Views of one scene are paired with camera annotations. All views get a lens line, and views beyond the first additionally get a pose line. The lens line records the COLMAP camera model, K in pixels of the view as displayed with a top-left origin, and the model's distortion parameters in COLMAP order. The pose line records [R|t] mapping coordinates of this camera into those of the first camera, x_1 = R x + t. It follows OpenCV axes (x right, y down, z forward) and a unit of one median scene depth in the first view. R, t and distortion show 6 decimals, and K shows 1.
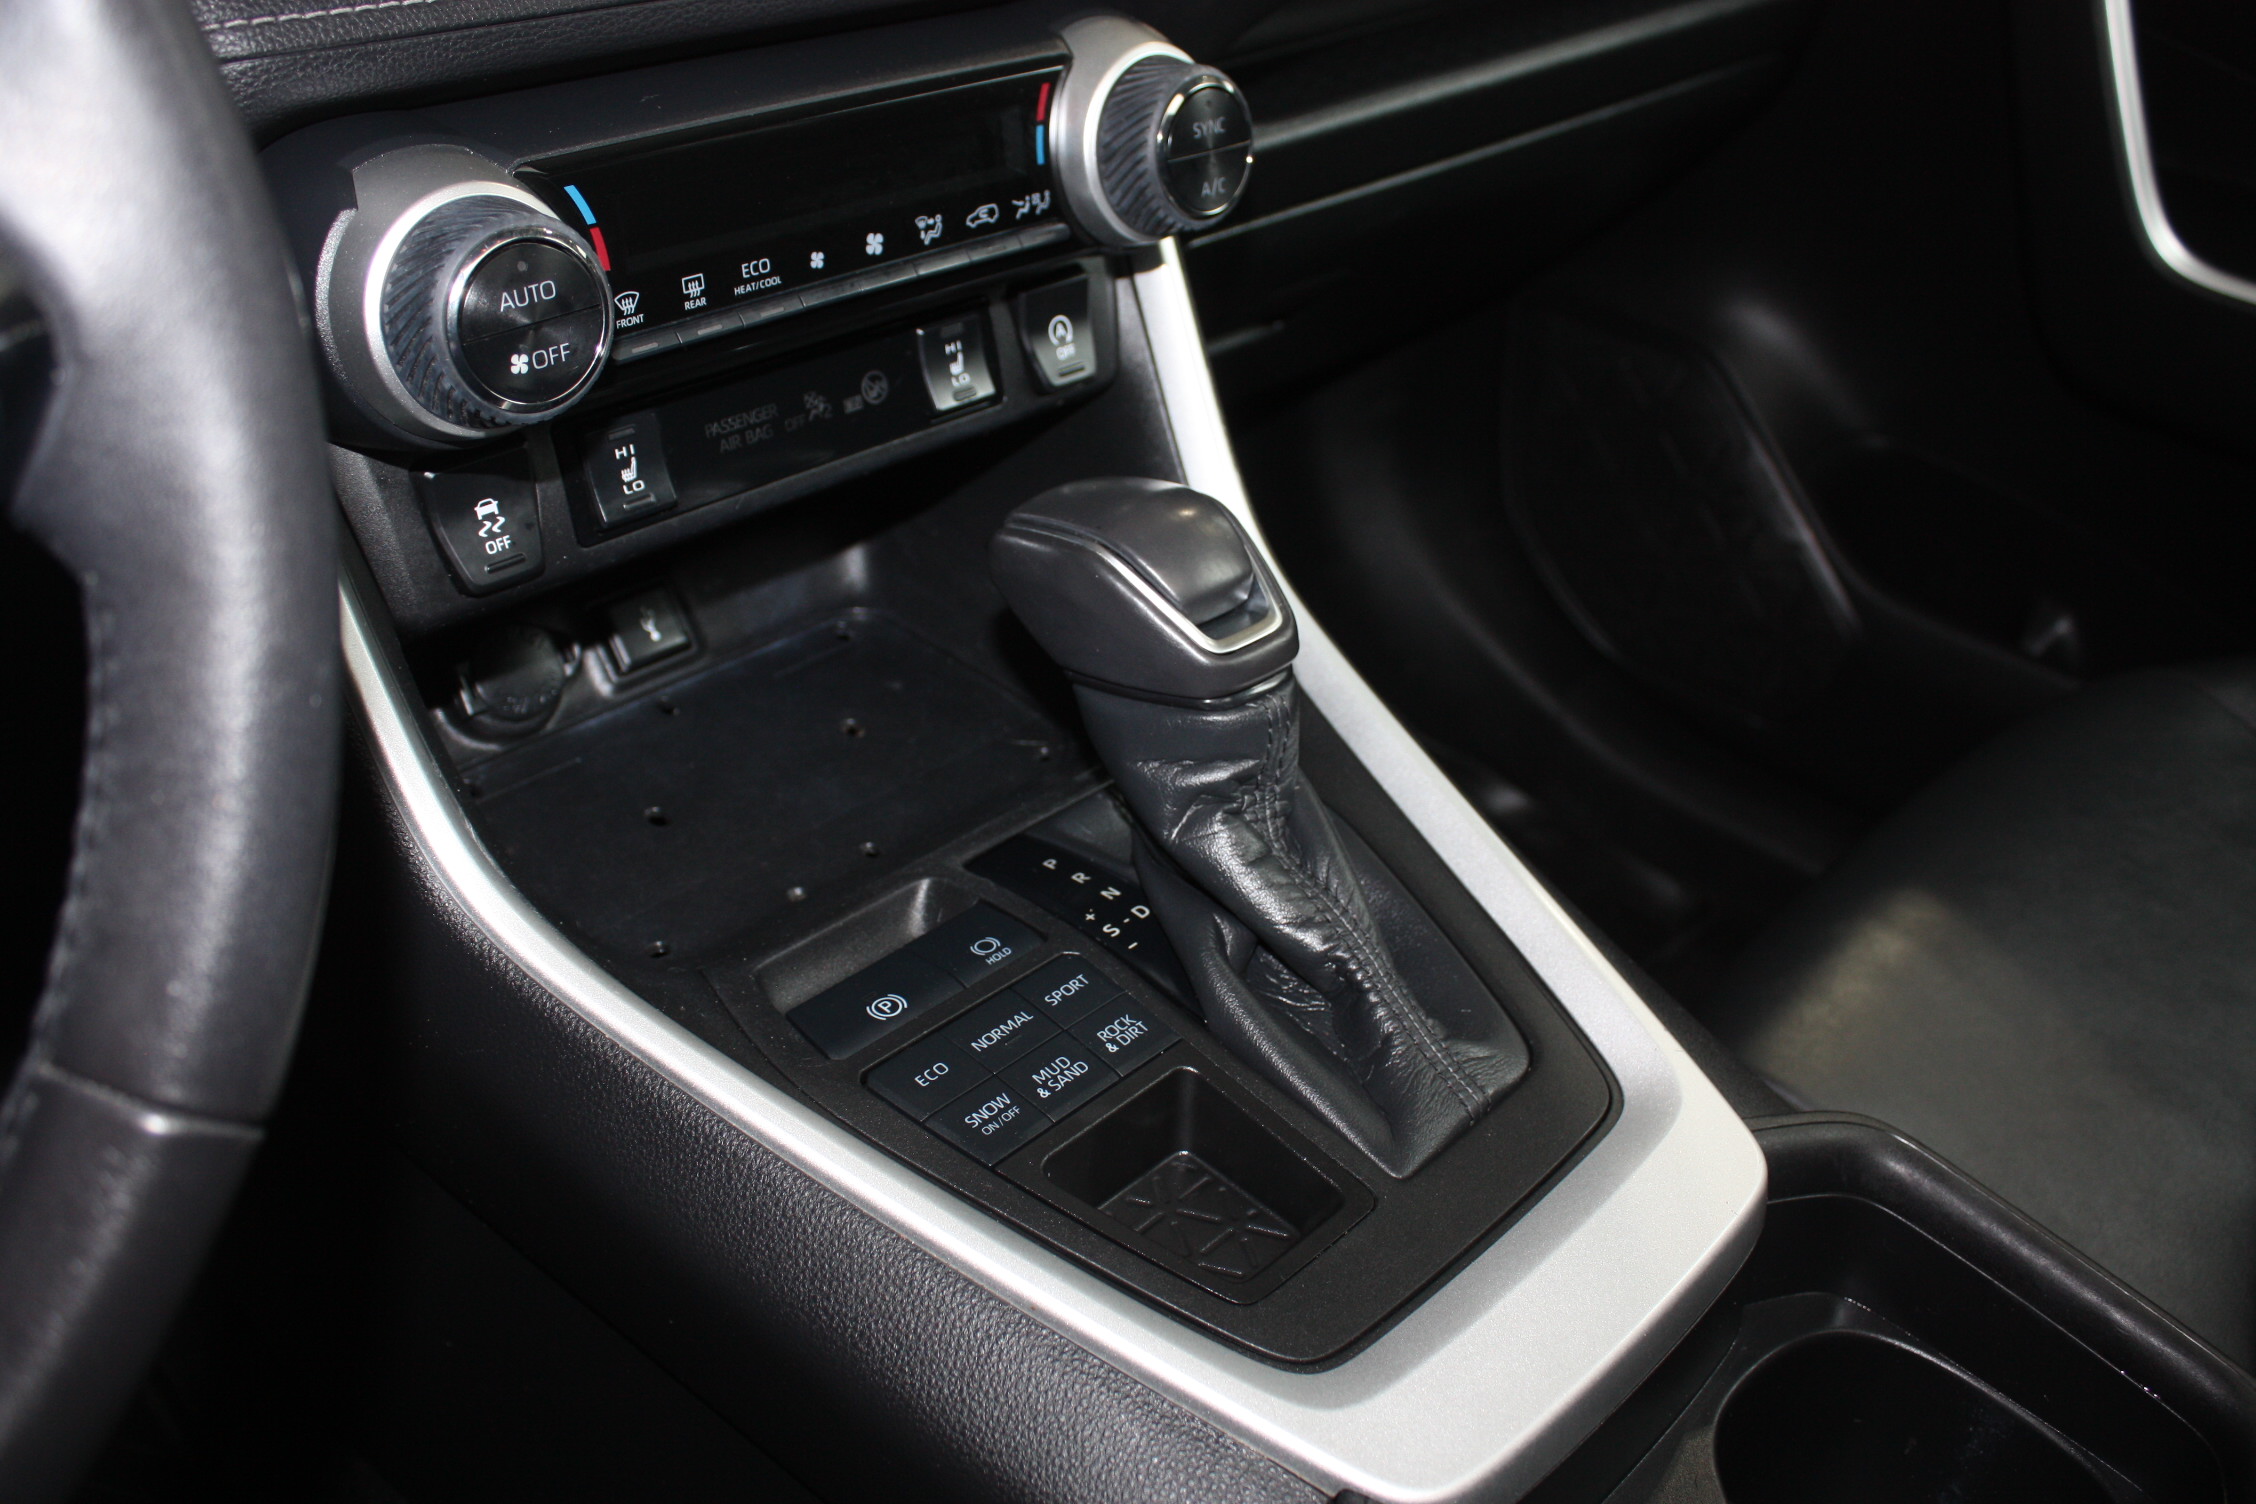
lens RADIAL K [[2061.5, 0, 1131.8], [0, 2061.5, 763.8], [0, 0, 1]] dist [-0.106404, 0.000000]
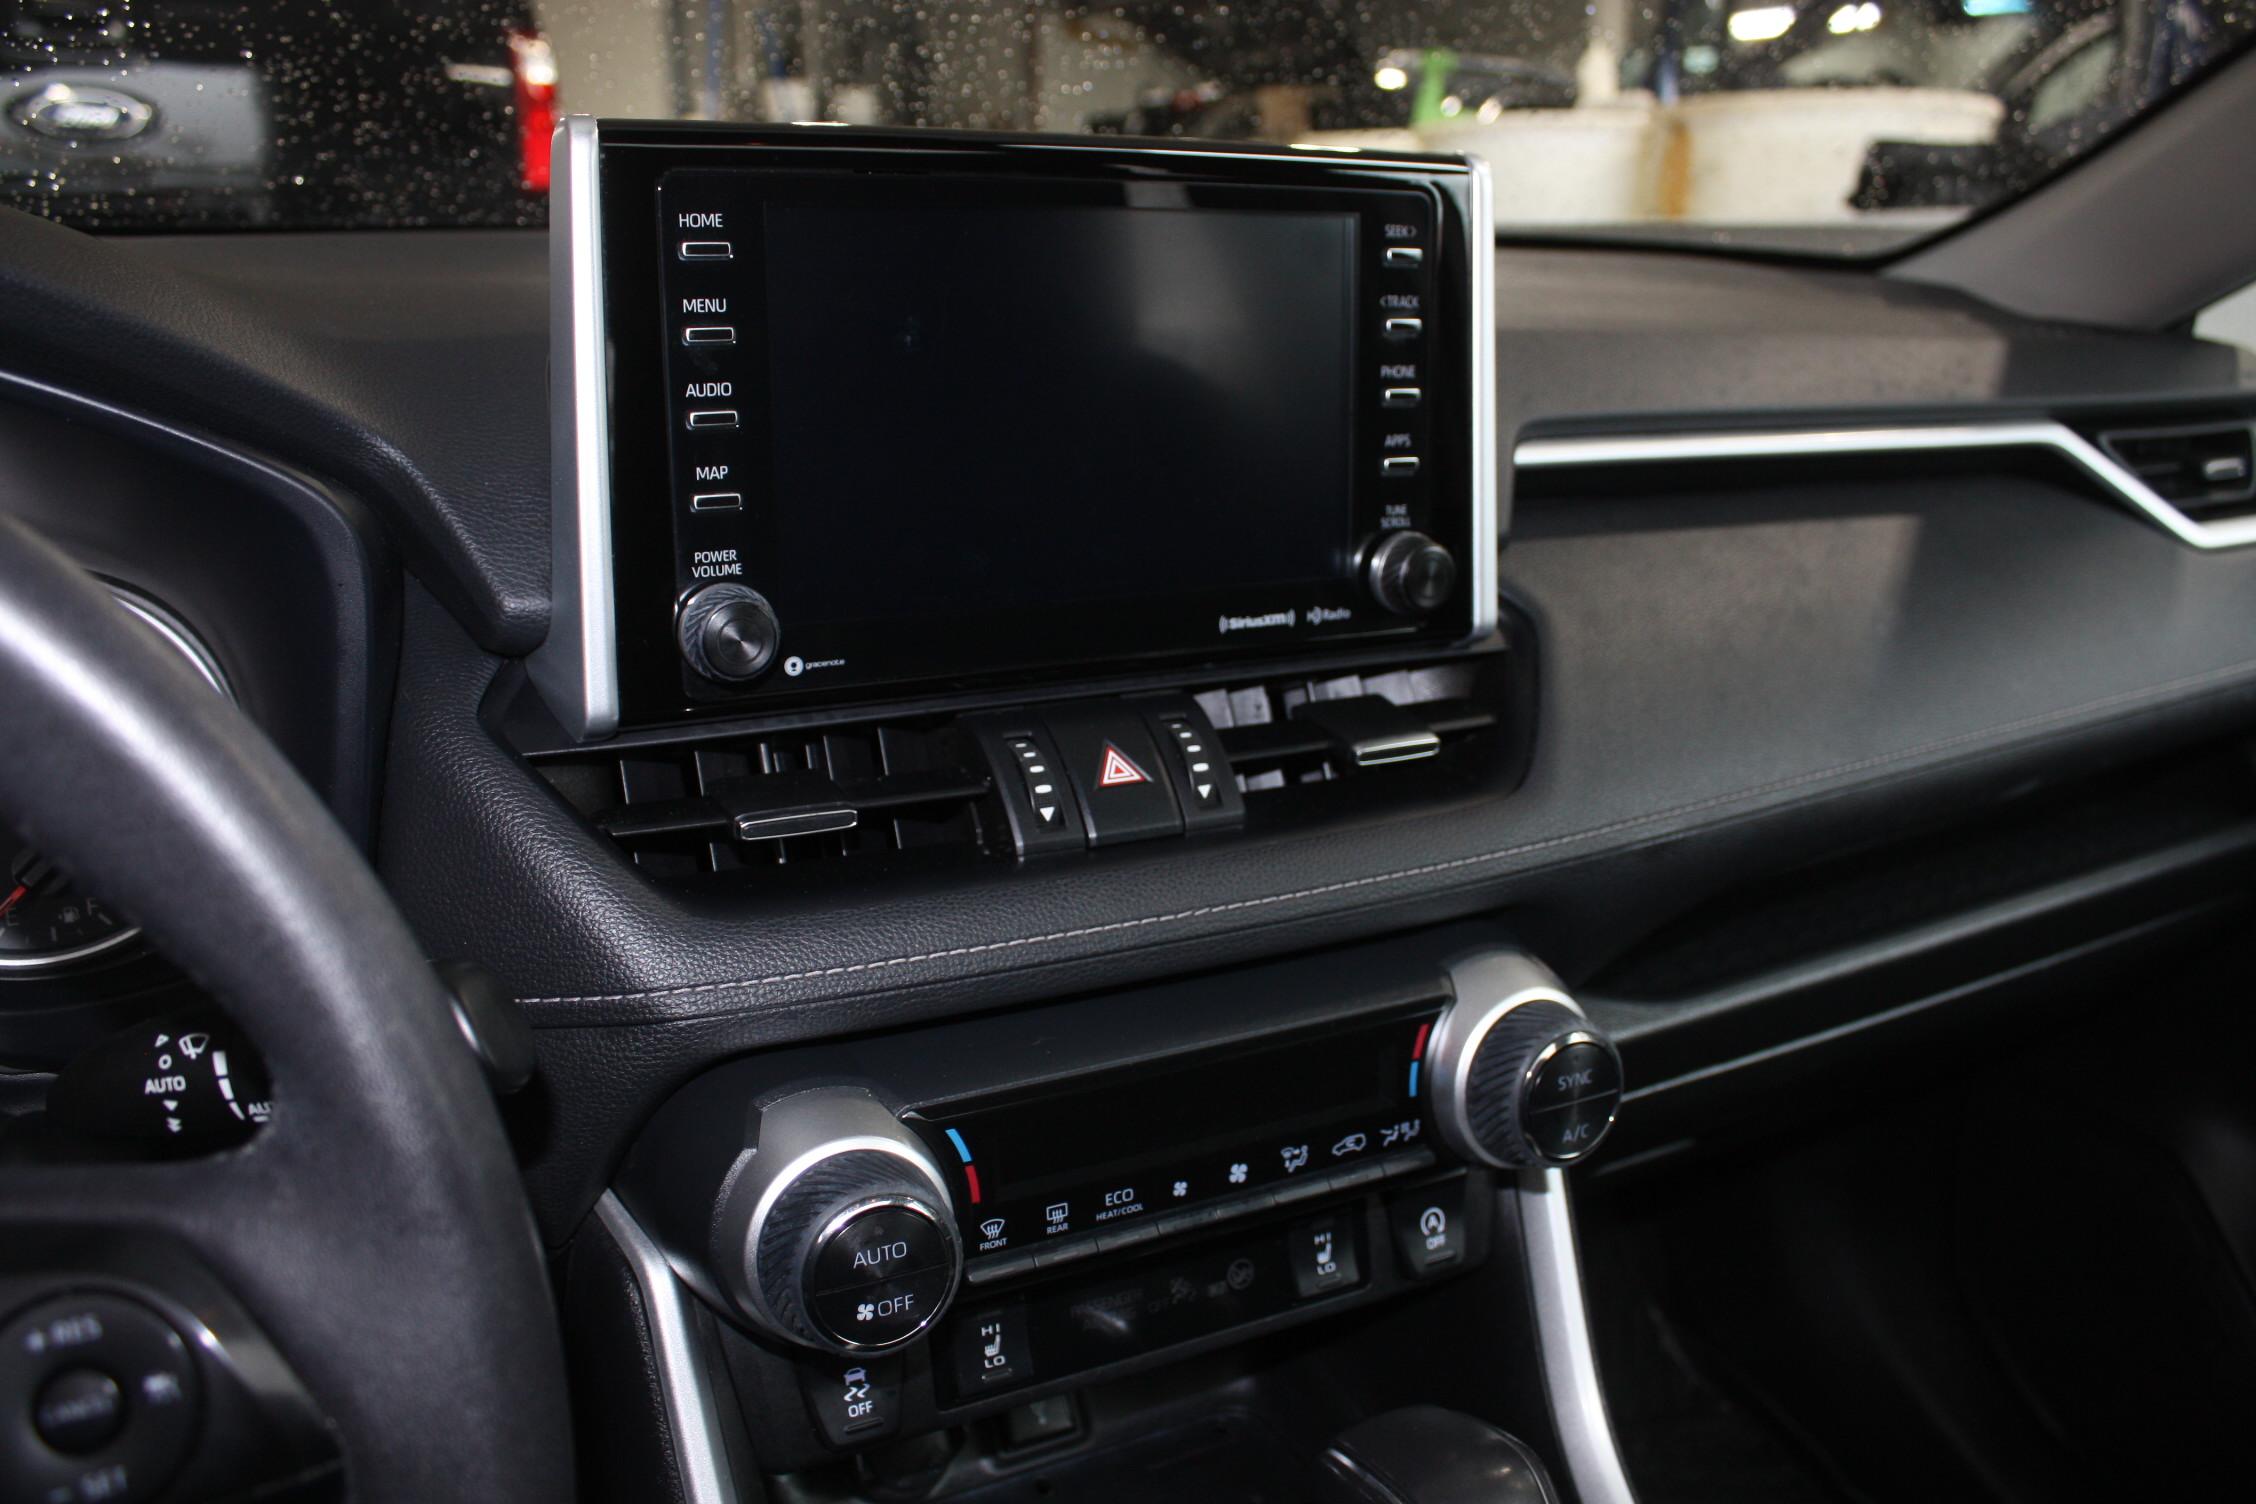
lens RADIAL K [[1888.5, 0, 1131.2], [0, 1888.5, 754.6], [0, 0, 1]] dist [-0.144613, 0.006753]
pose [[0.953123, 0.078876, -0.292121, 0.091155], [-0.155406, 0.955973, -0.248928, -0.205006], [0.259625, 0.282656, 0.923418, 0.001509]]
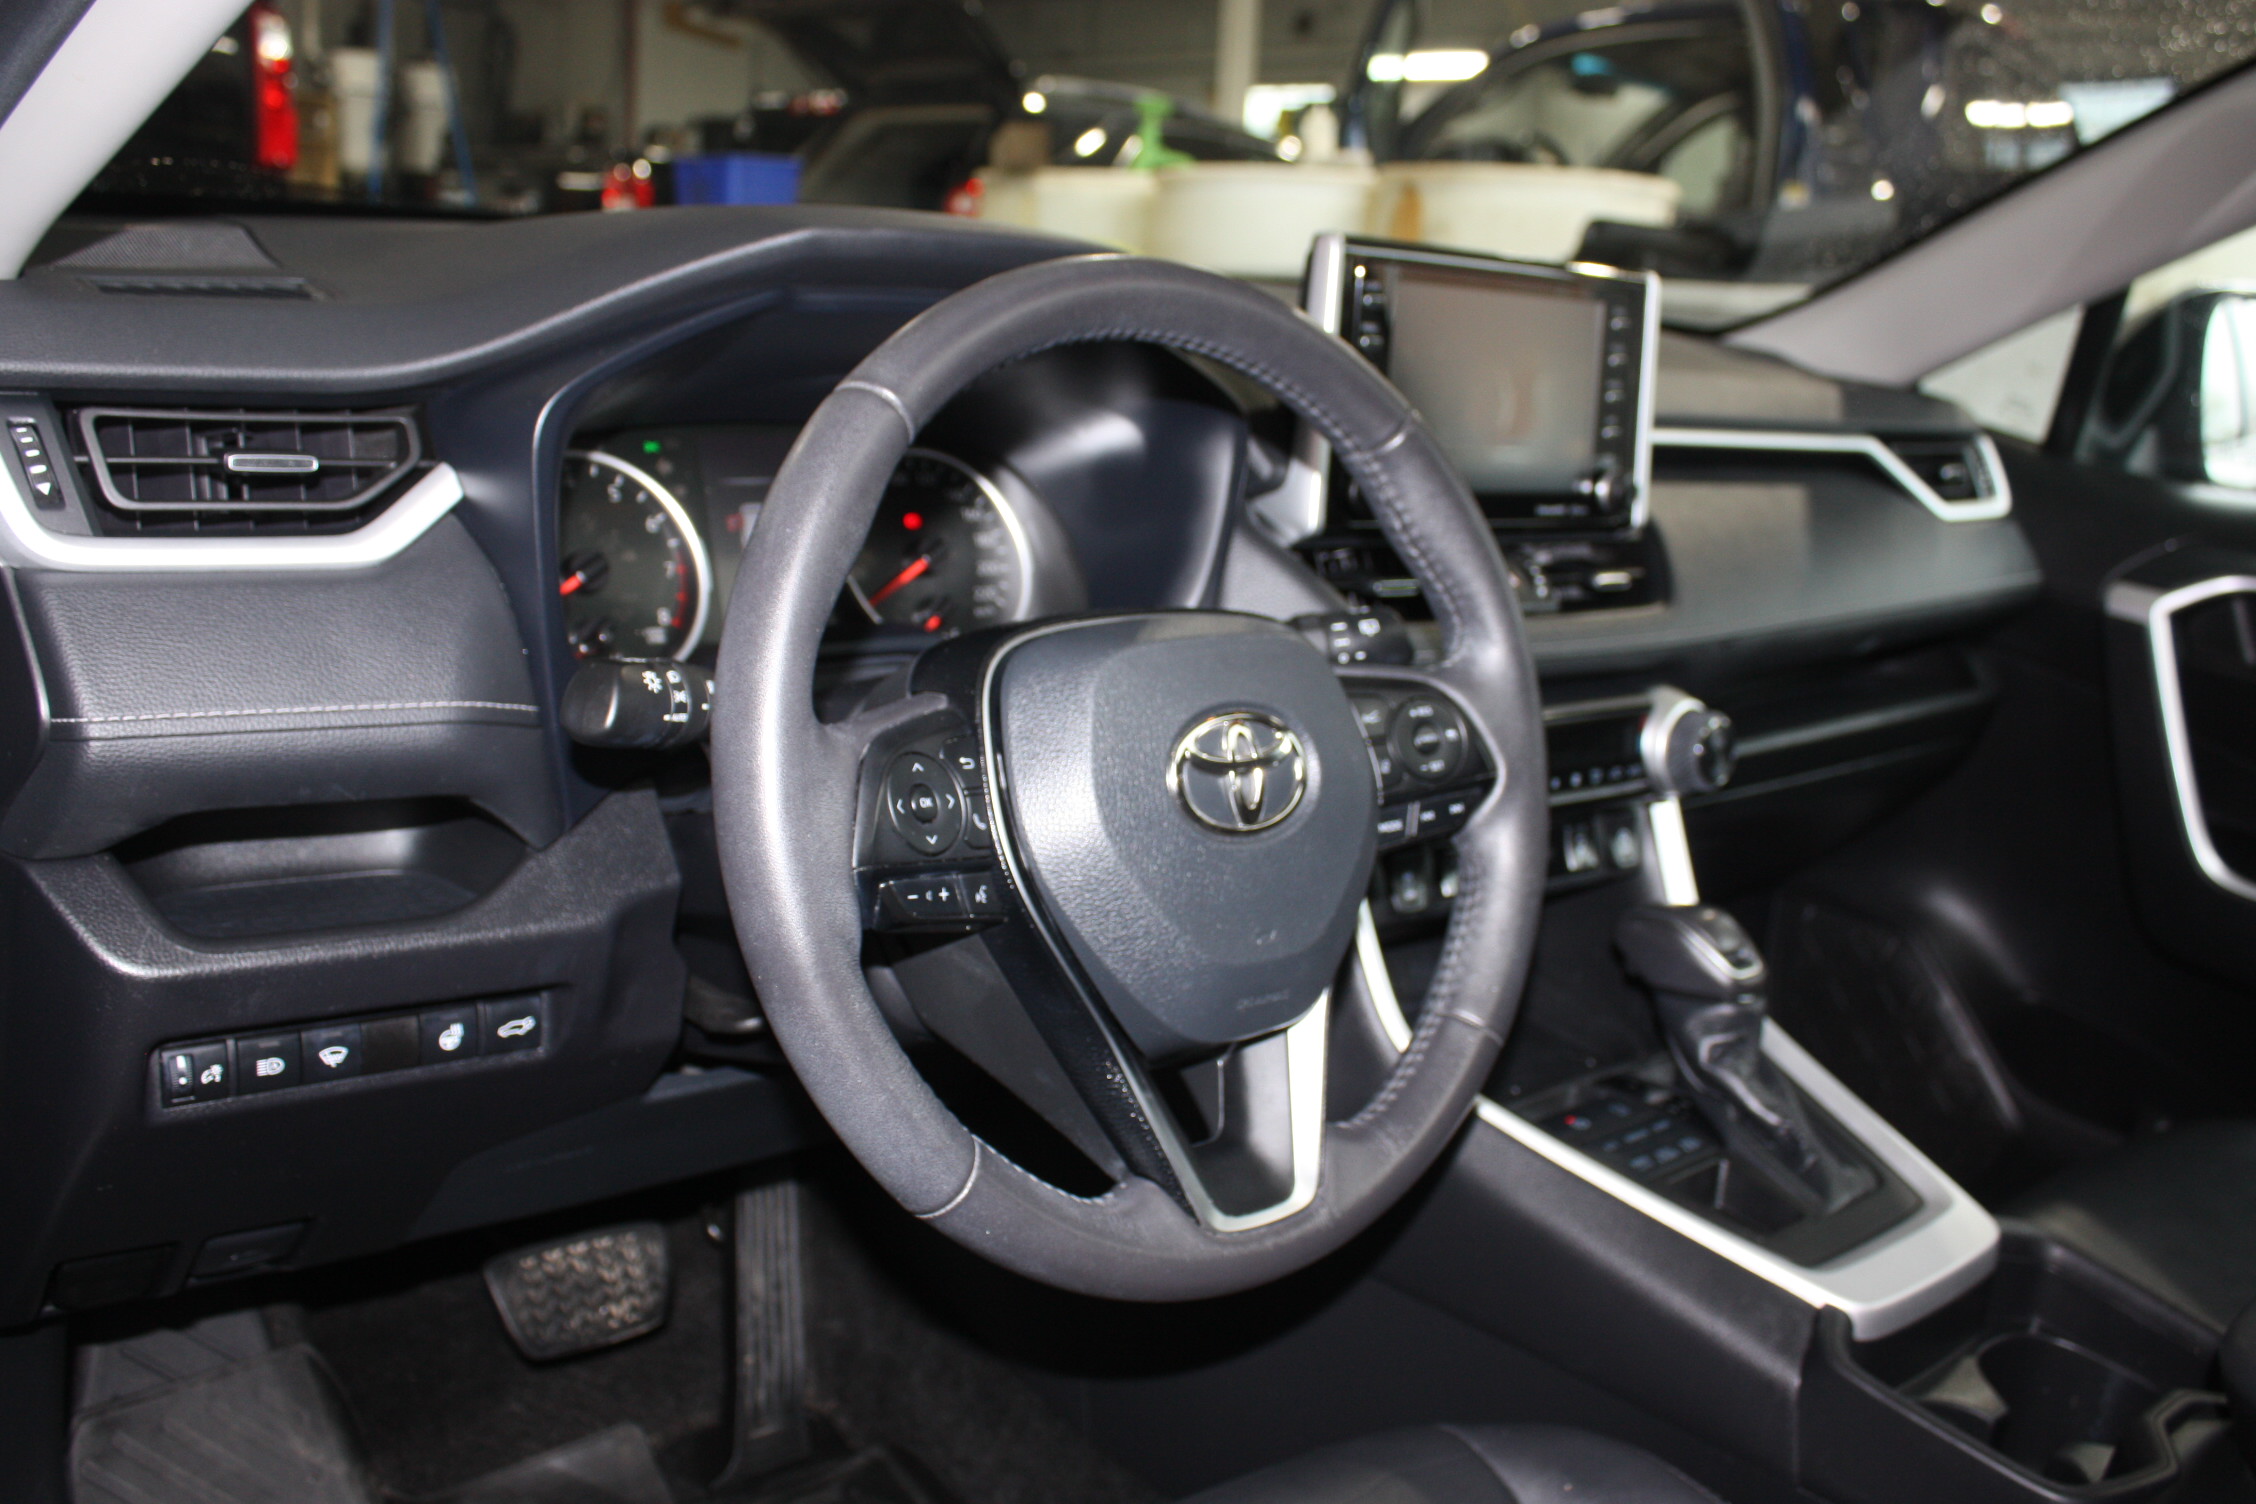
lens RADIAL K [[2061.5, 0, 1124.1], [0, 2061.5, 737.4], [0, 0, 1]] dist [-0.106404, 0.000000]
pose [[0.994098, 0.082960, -0.069907, -0.443007], [-0.100913, 0.943660, -0.315155, 0.426919], [0.039823, 0.320349, 0.946462, -1.067454]]
